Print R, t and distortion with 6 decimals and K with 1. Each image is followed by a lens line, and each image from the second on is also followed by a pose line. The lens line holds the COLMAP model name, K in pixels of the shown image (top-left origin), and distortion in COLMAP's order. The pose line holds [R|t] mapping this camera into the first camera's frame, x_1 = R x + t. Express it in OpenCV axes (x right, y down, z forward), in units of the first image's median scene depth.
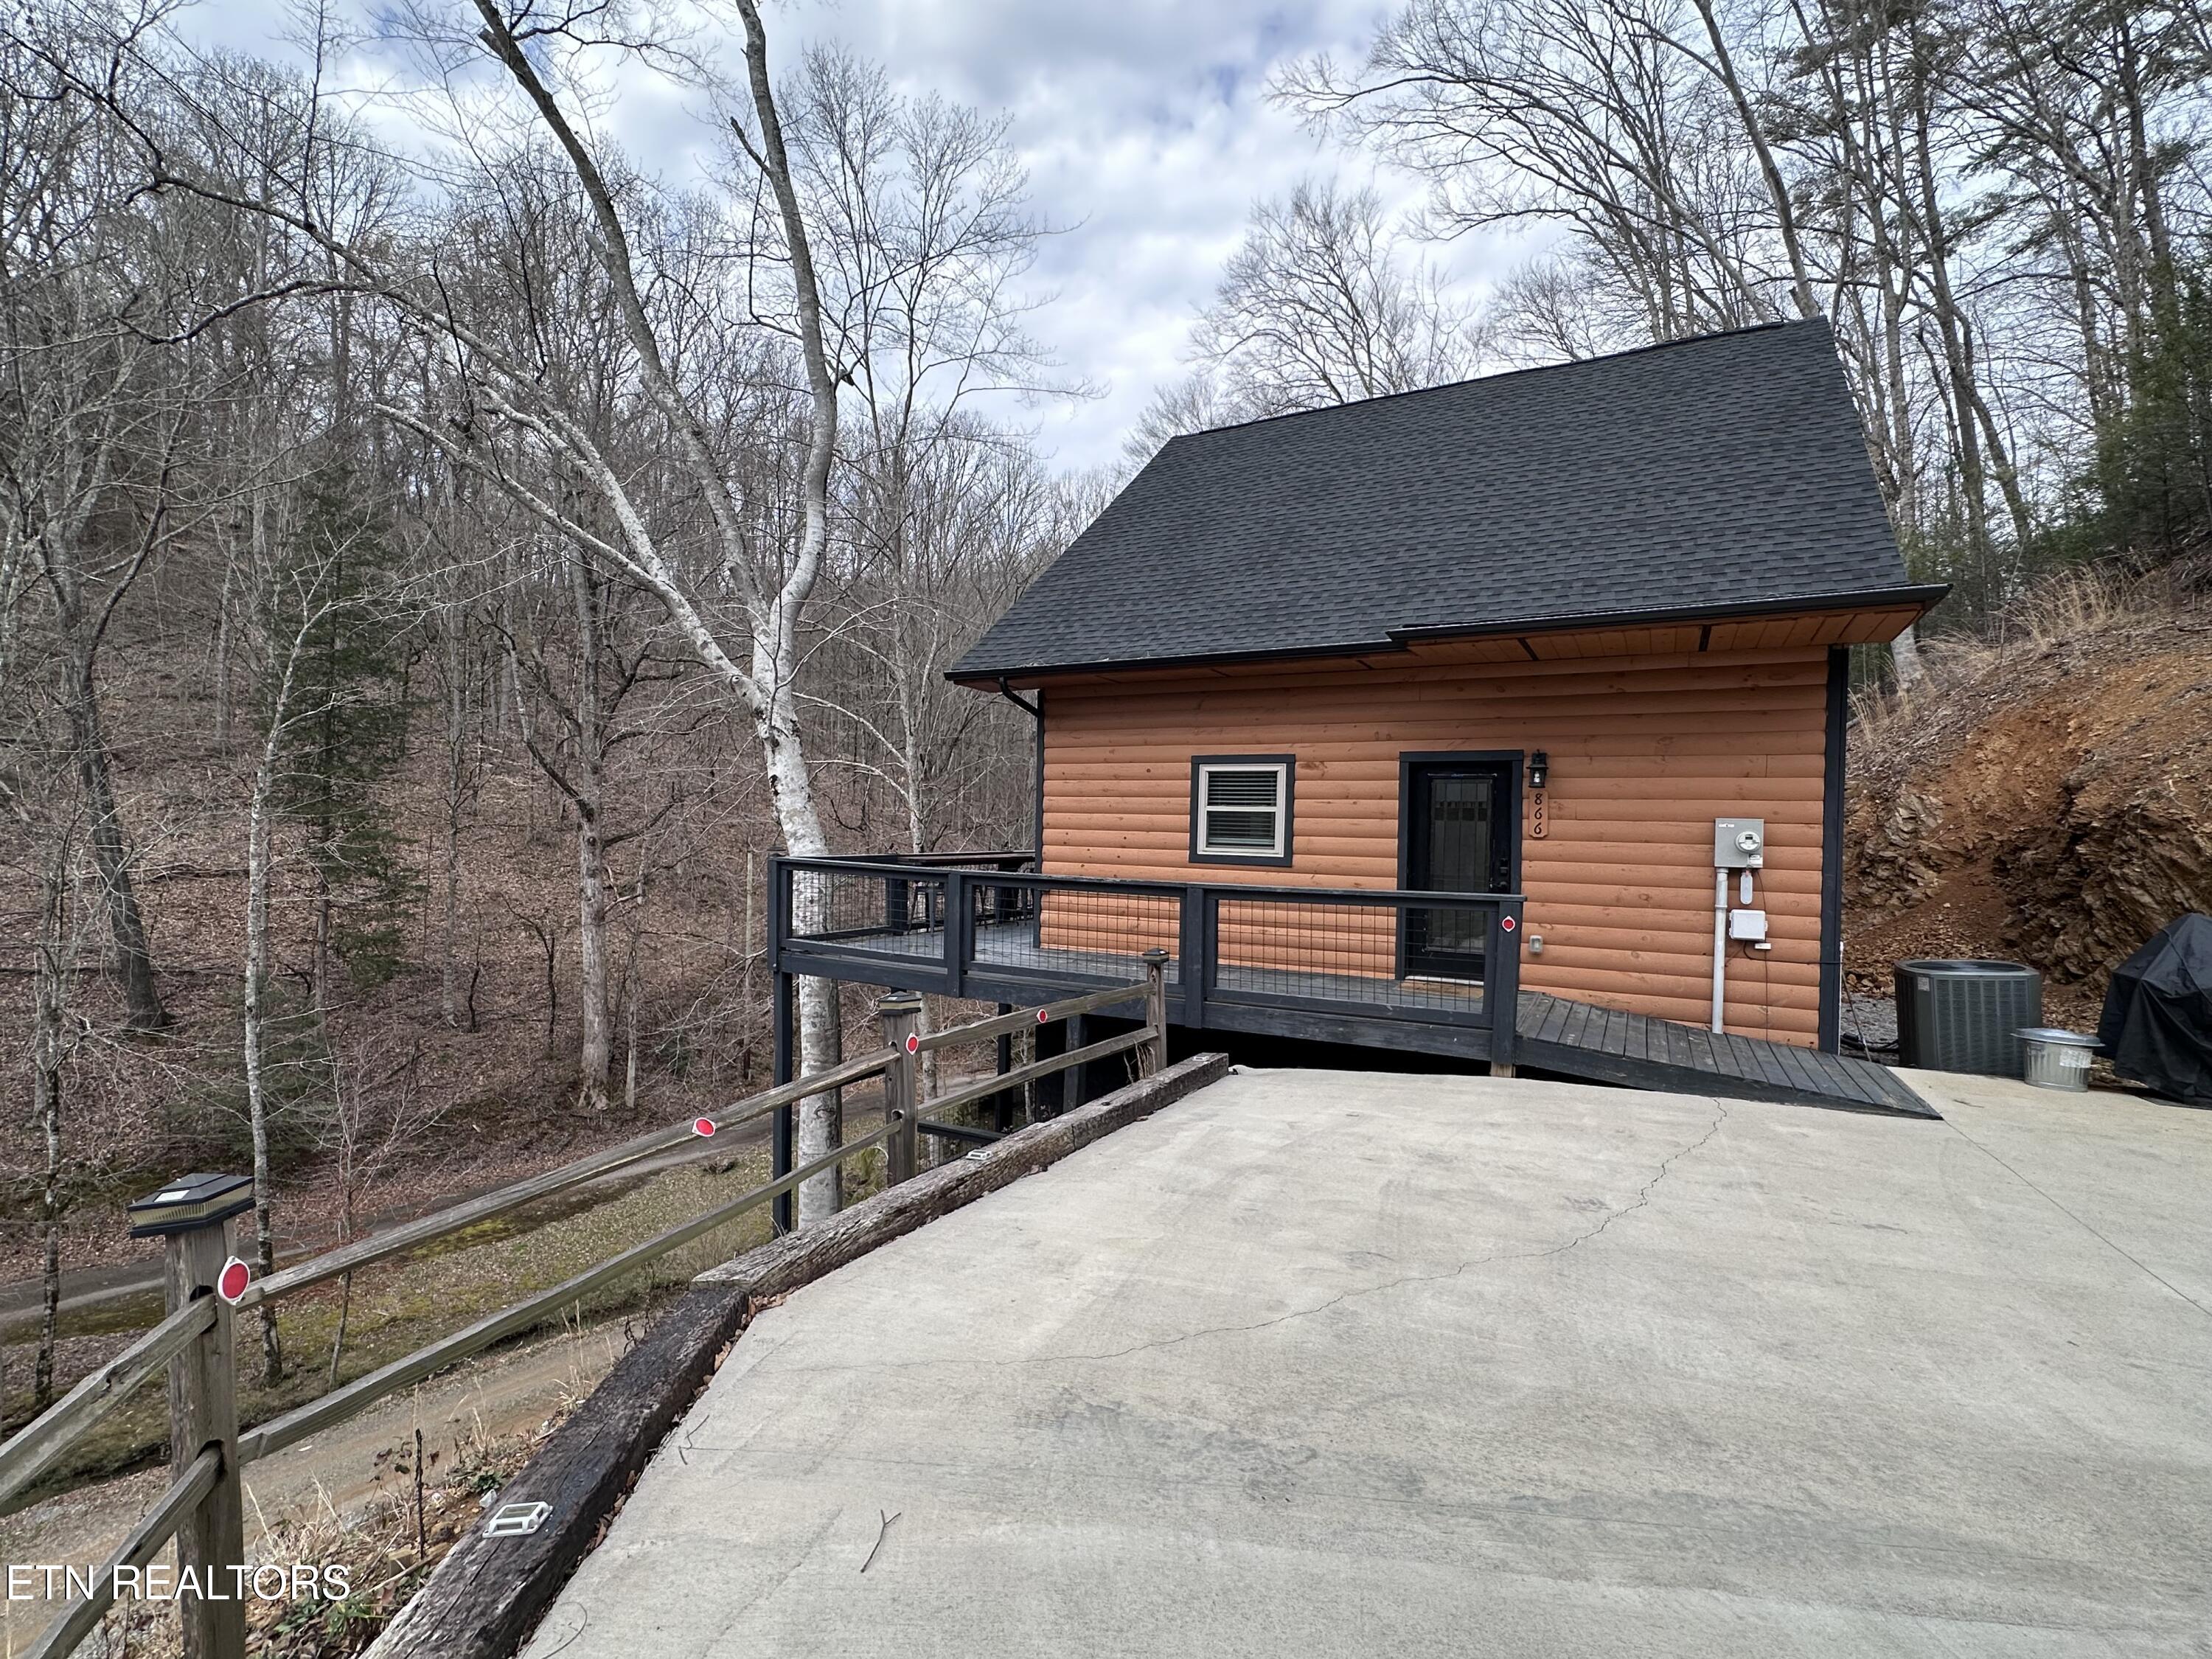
lens RADIAL K [[1012.5, 0, 1105.6], [0, 1012.5, 835.3], [0, 0, 1]] dist [-0.002499, 0.001116]
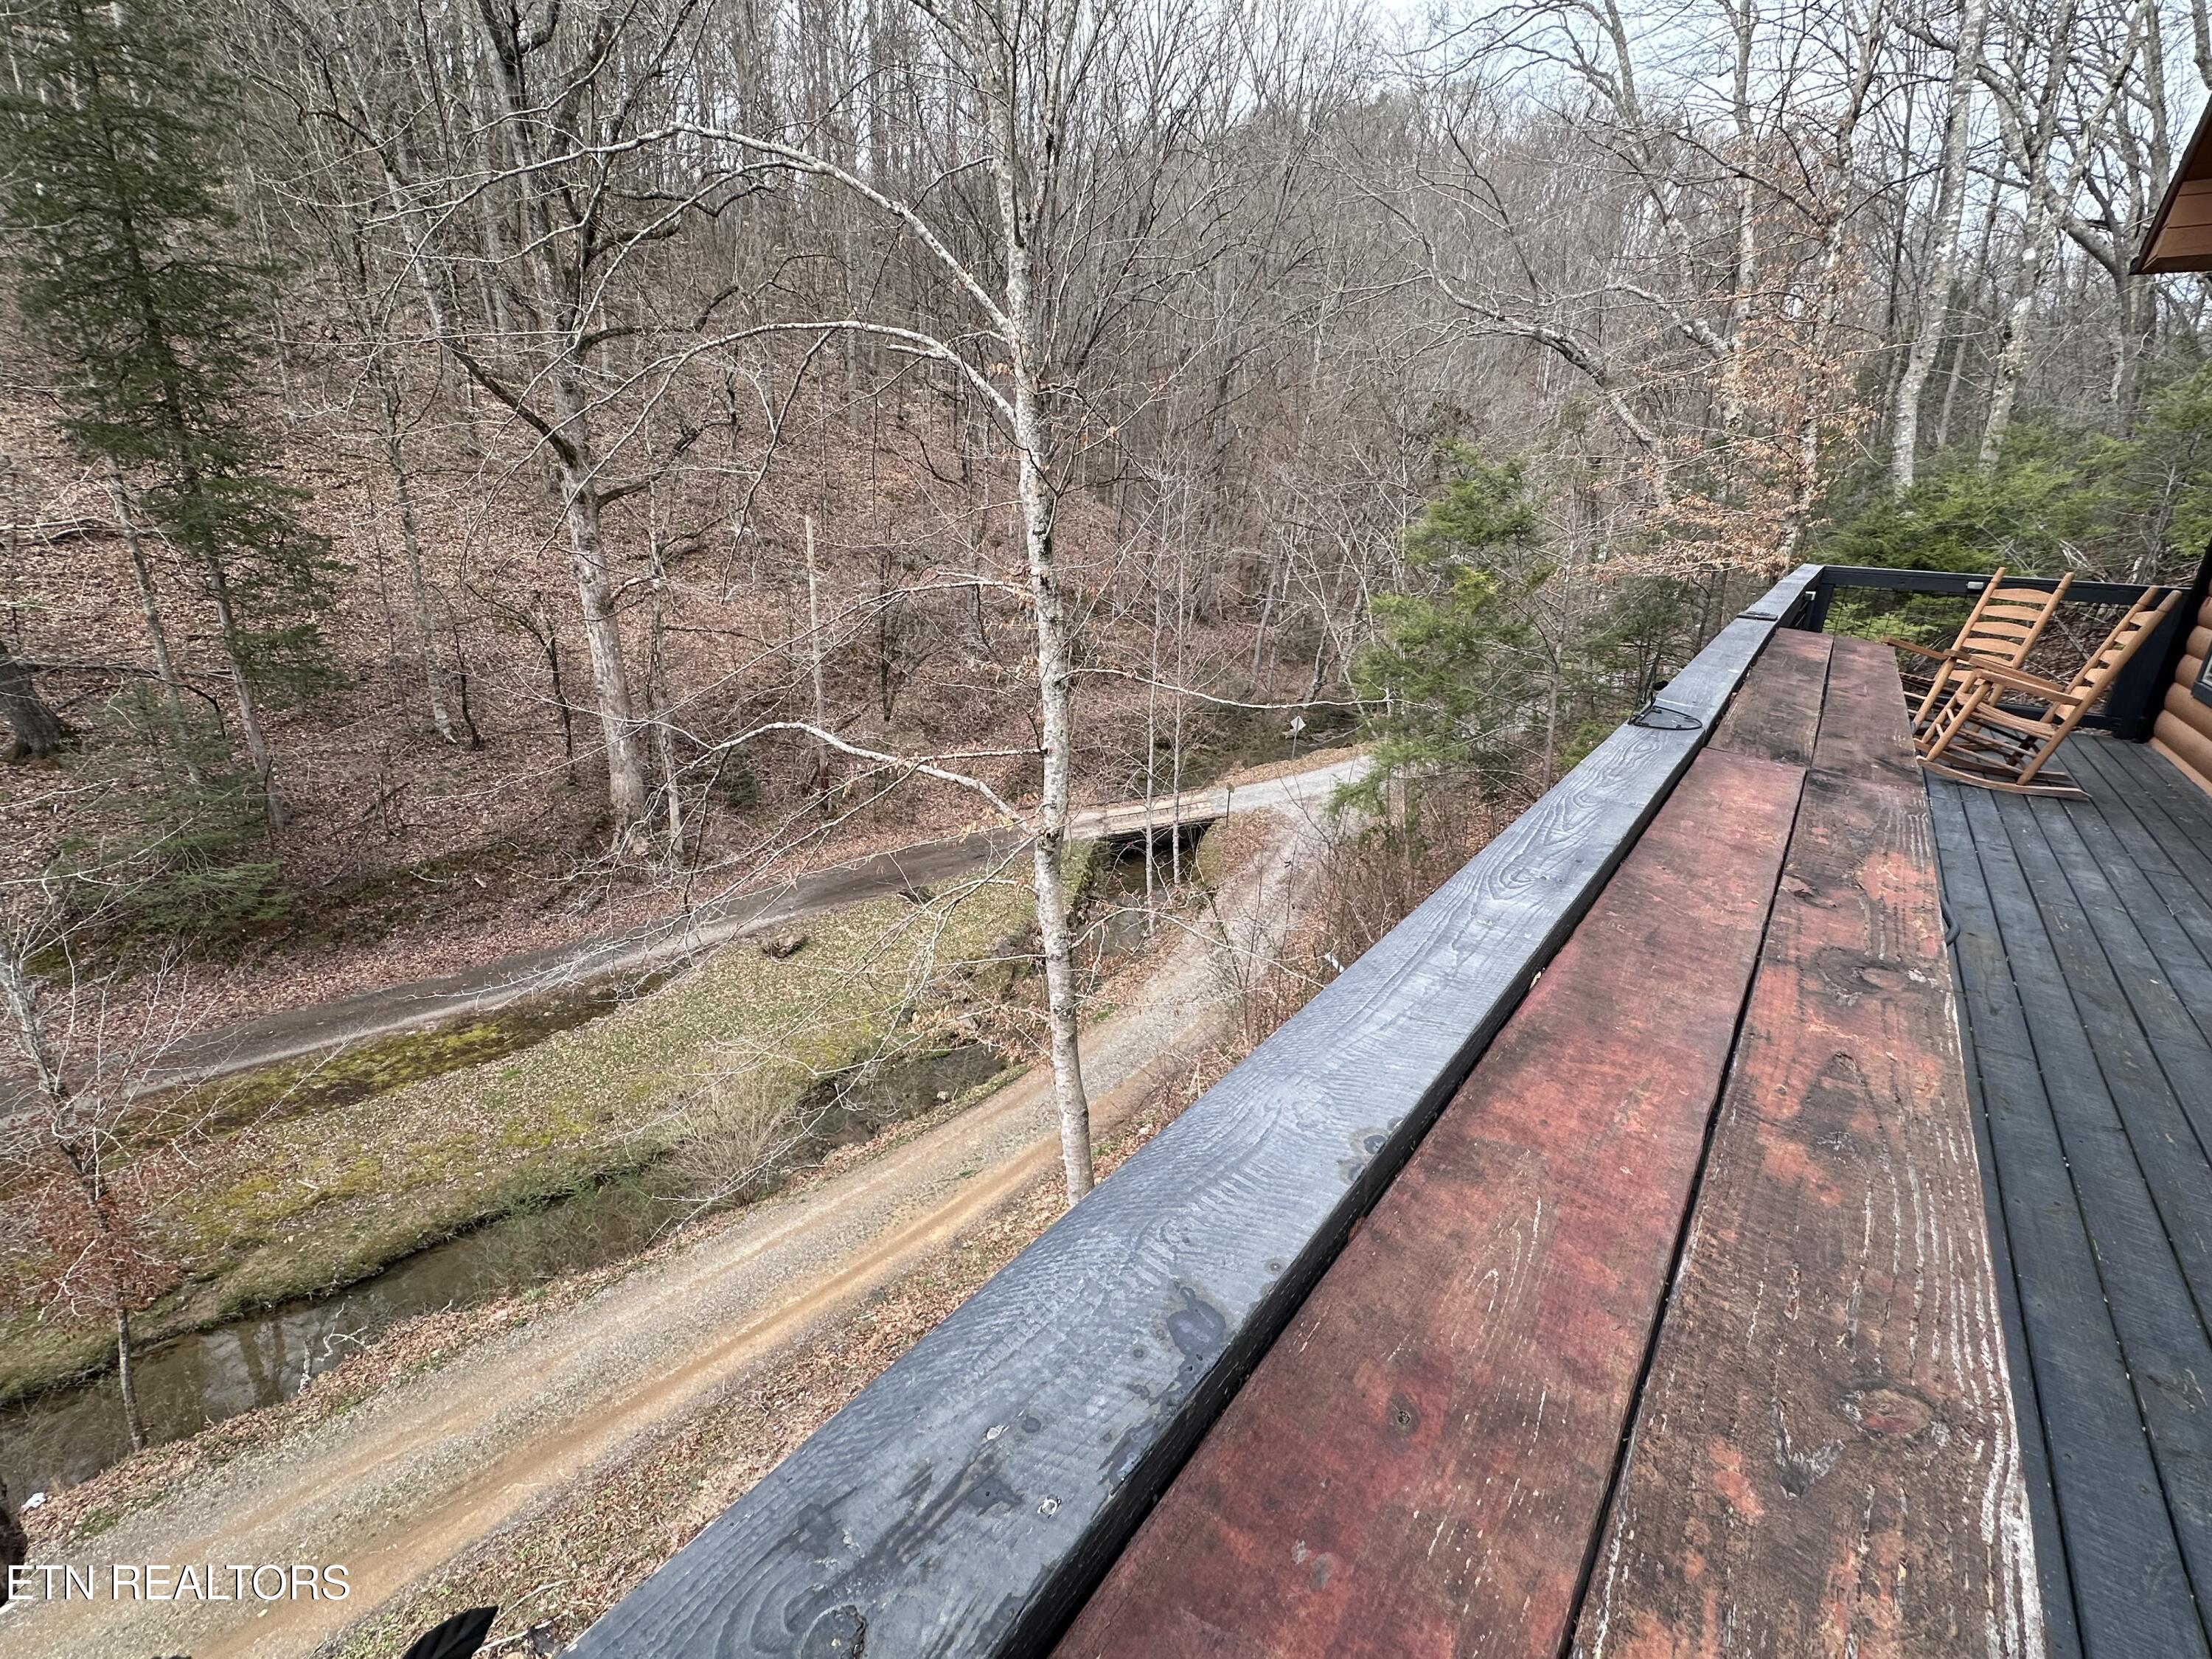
lens RADIAL K [[1012.5, 0, 1103.4], [0, 1012.5, 834.6], [0, 0, 1]] dist [-0.002499, 0.001116]
pose [[0.992987, 0.052954, -0.105698, -0.118803], [-0.016063, 0.946214, 0.323143, -0.011181], [0.117125, -0.319179, 0.940429, 0.629830]]
